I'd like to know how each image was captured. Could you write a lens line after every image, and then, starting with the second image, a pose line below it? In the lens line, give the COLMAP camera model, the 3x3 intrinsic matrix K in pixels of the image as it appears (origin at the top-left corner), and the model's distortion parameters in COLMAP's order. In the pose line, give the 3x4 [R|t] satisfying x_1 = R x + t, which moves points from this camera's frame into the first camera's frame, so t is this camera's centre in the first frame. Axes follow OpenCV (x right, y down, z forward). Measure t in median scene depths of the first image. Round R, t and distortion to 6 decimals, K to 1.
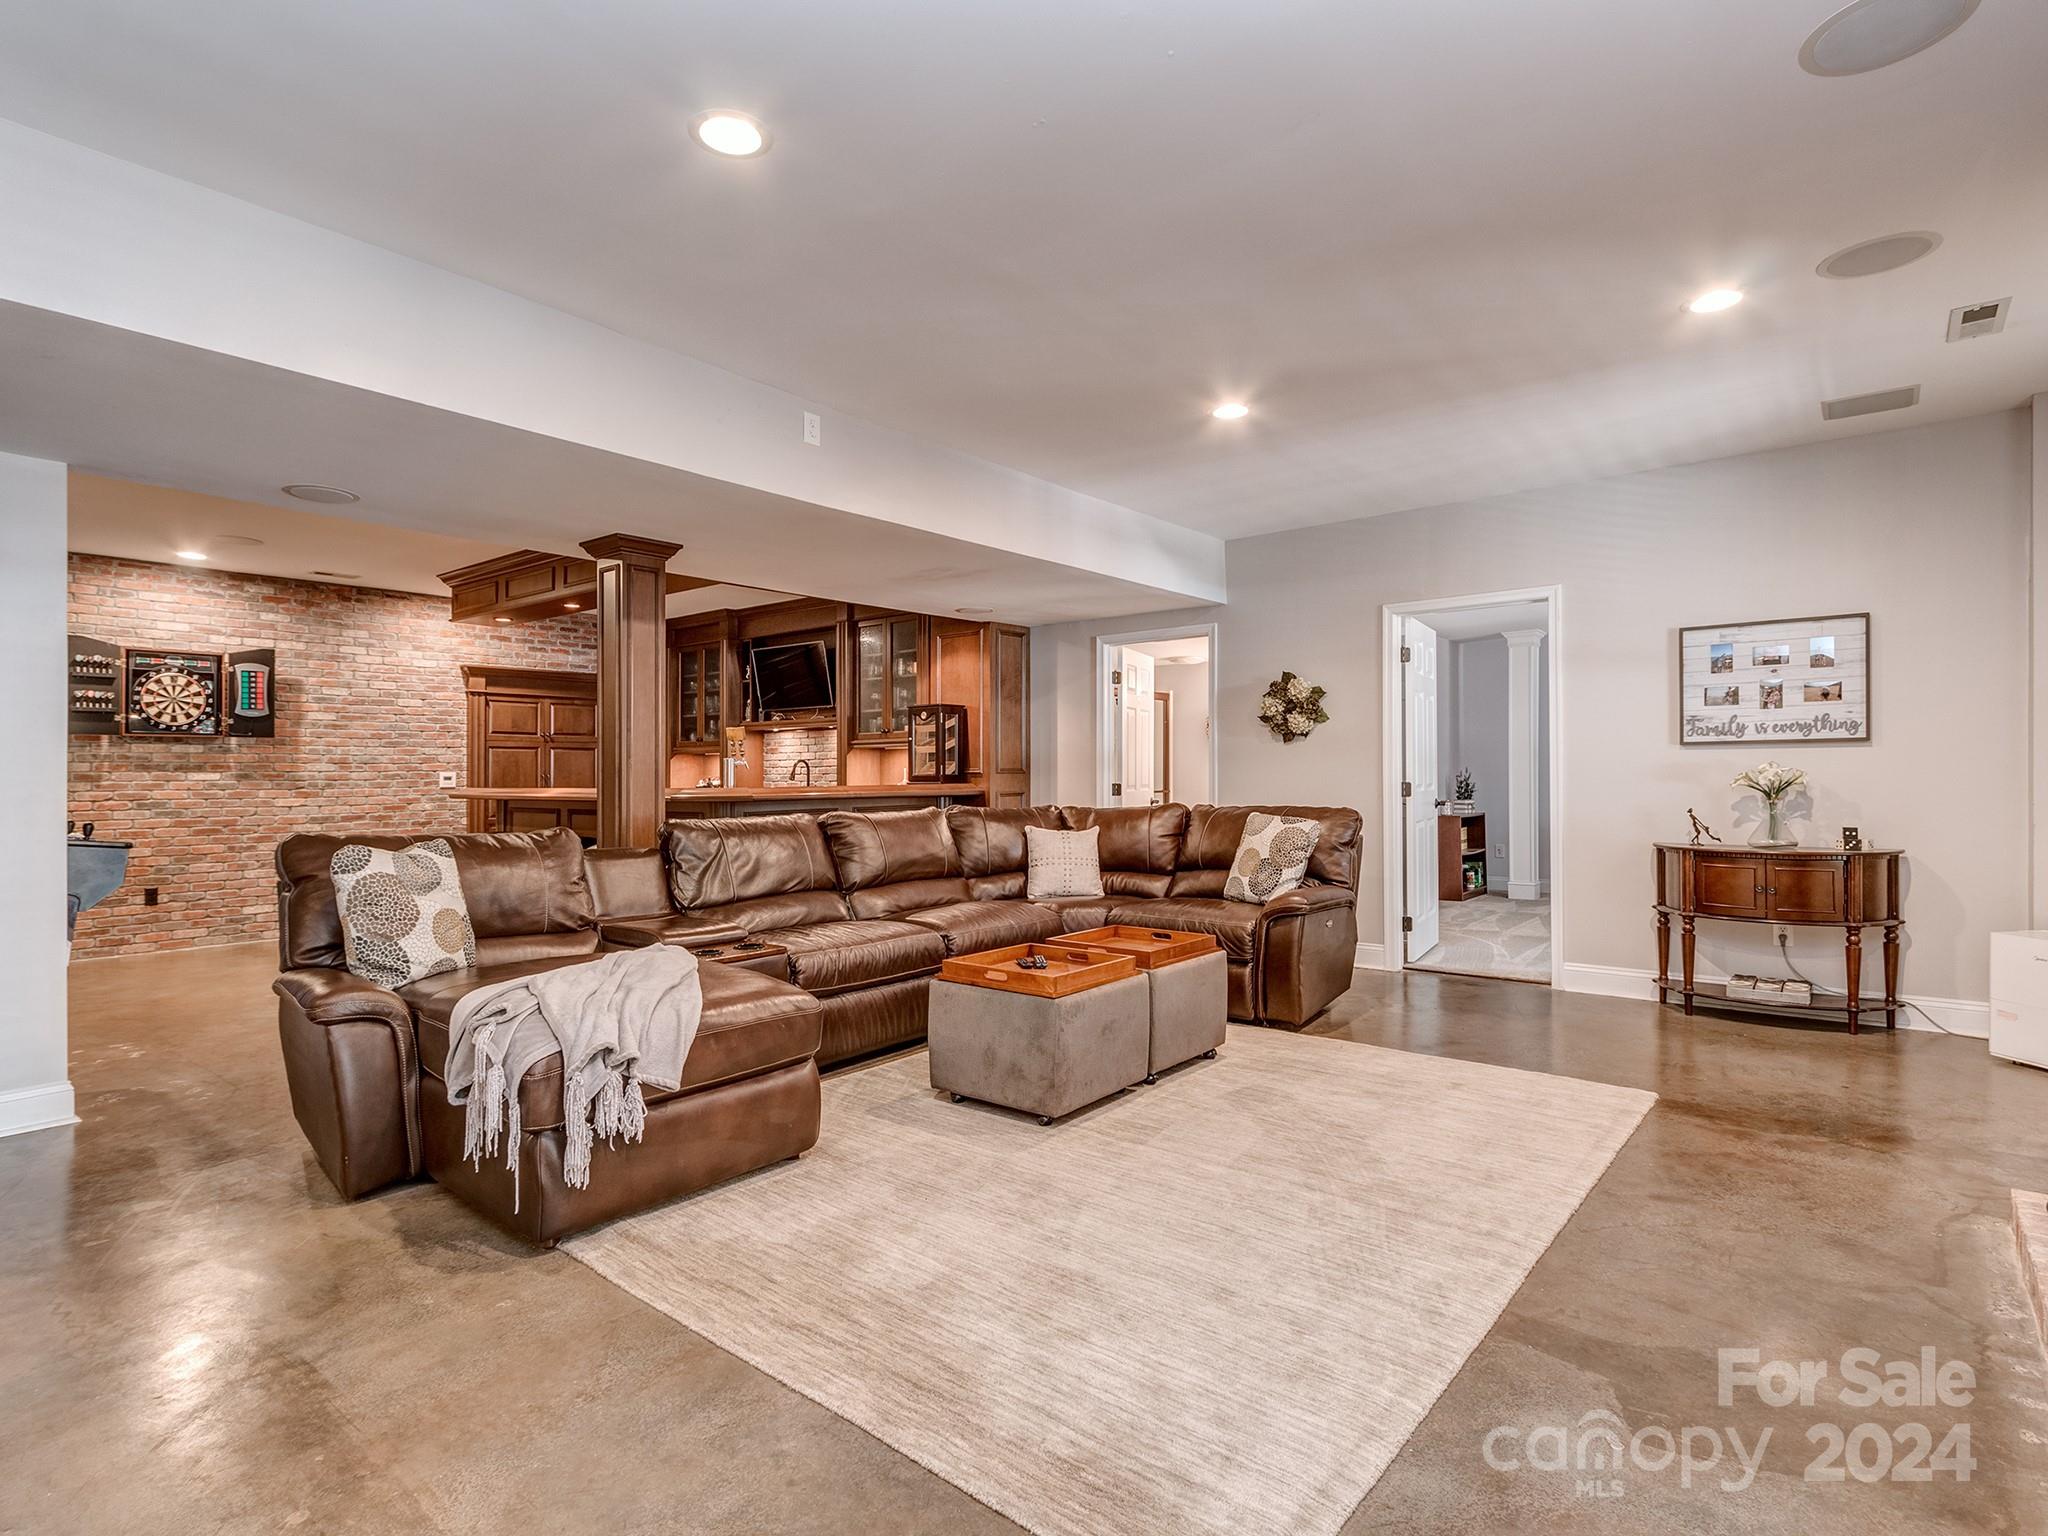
lens RADIAL K [[1069.2, 0, 1024.0], [0, 1069.2, 768.0], [0, 0, 1]] dist [-0.001035, -0.000733]
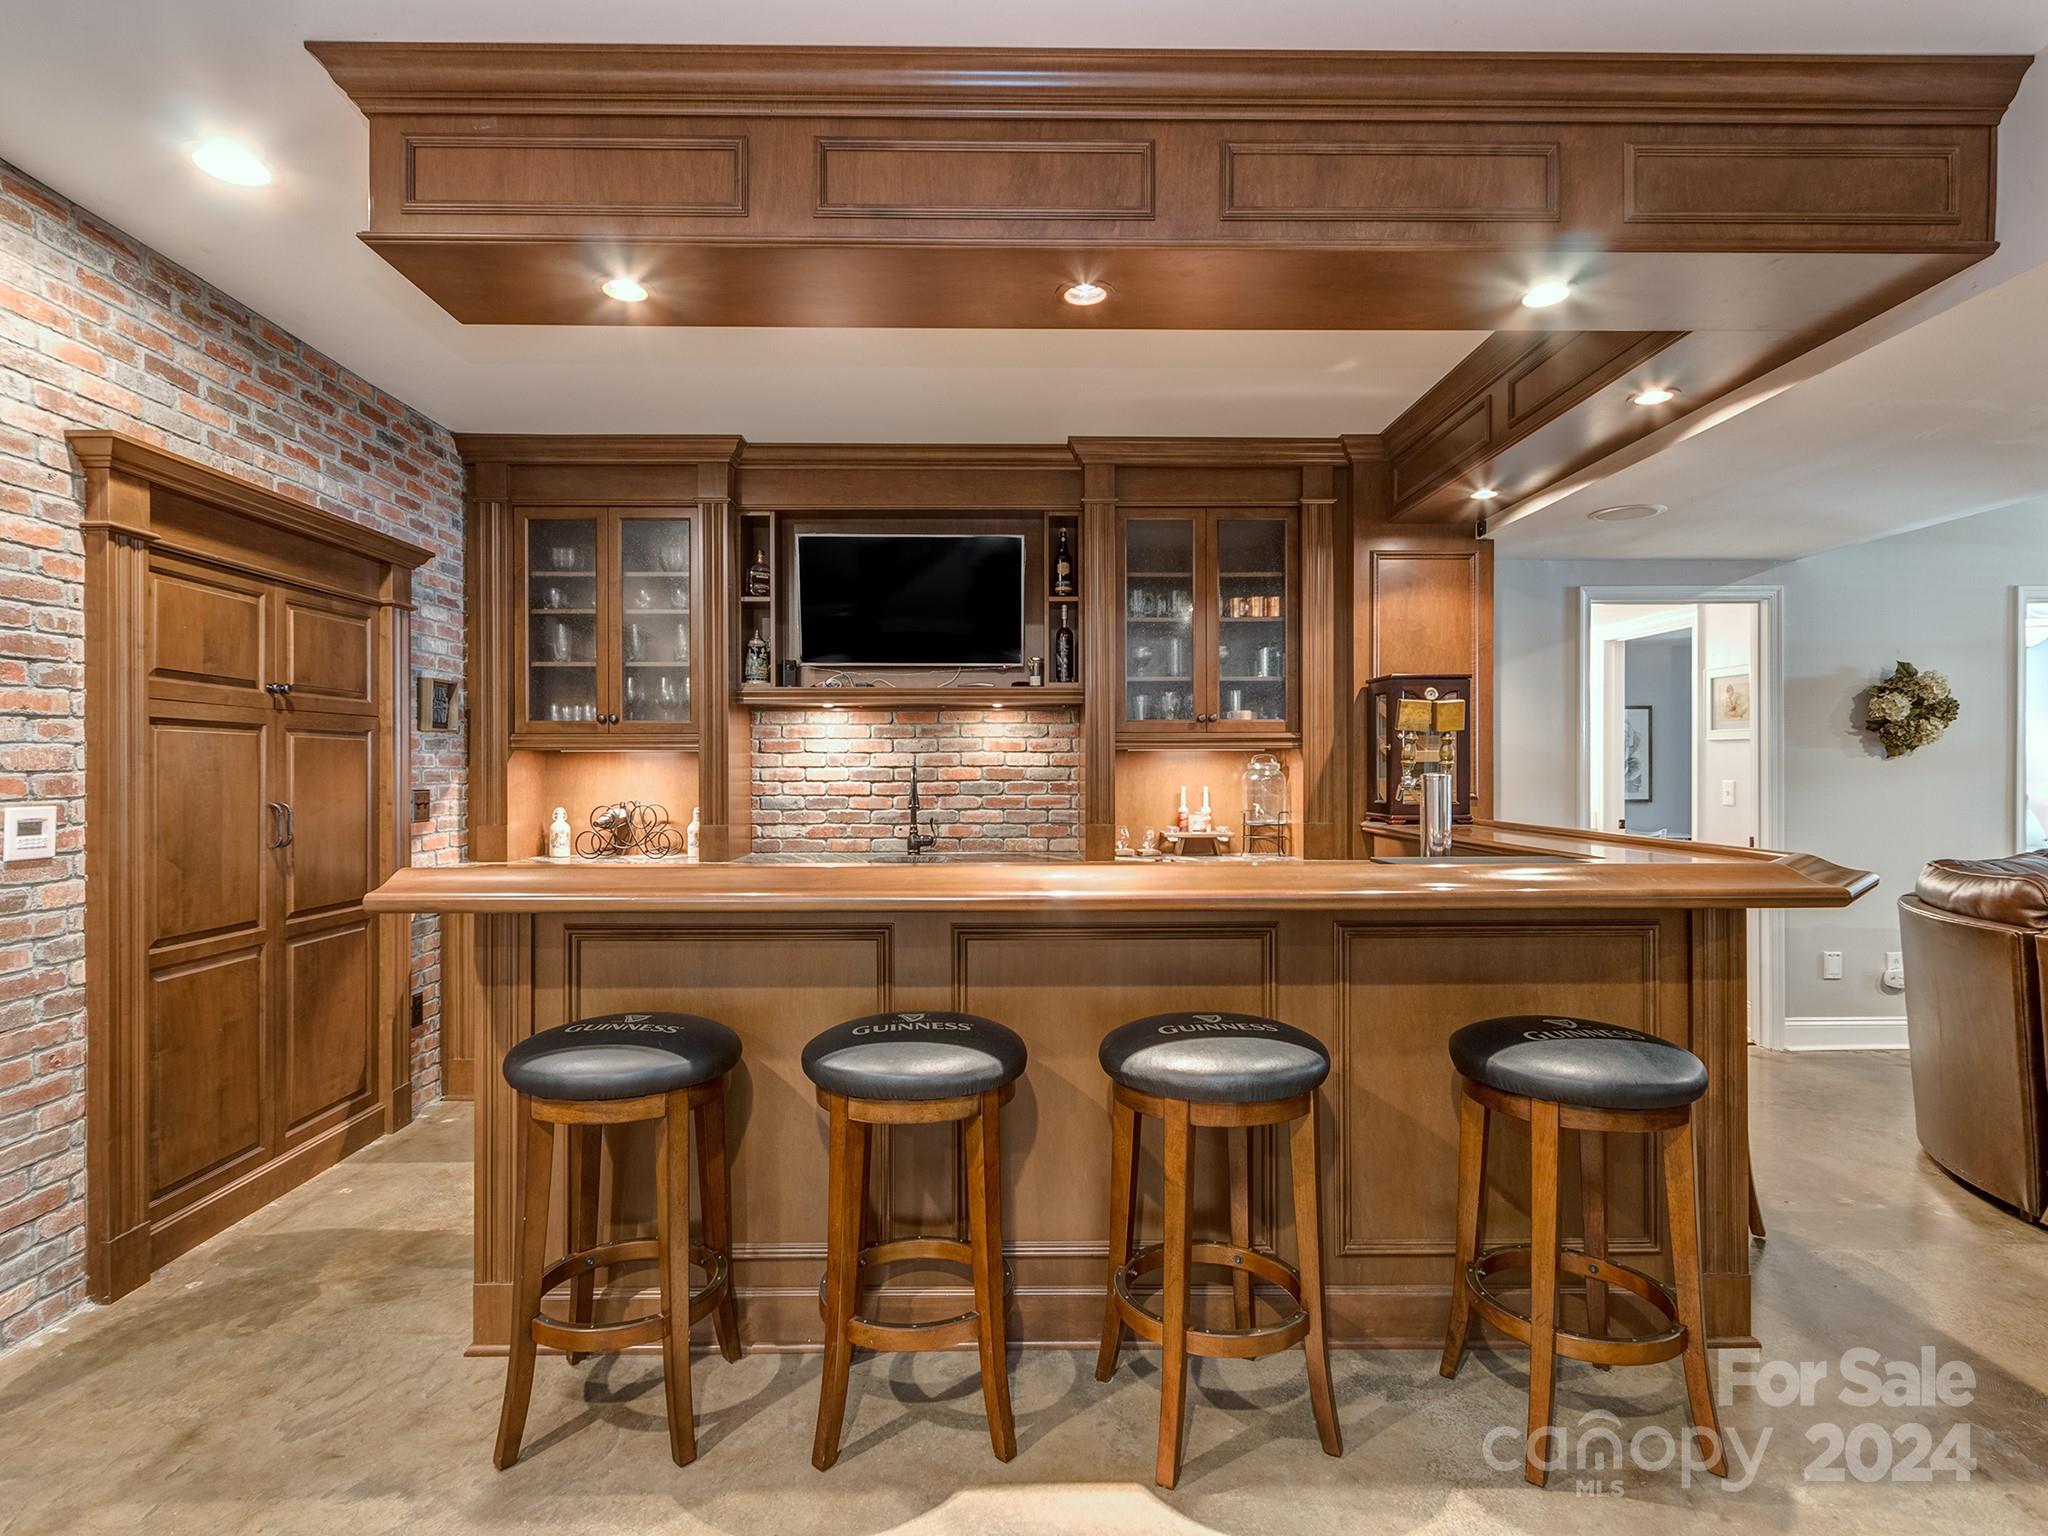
lens RADIAL K [[1069.2, 0, 1024.0], [0, 1069.2, 768.0], [0, 0, 1]] dist [-0.001035, -0.000733]
pose [[0.760944, 0.008027, 0.648768, -0.514265], [-0.008790, 0.999959, -0.002063, -0.007430], [-0.648758, -0.004133, 0.760984, 0.612840]]
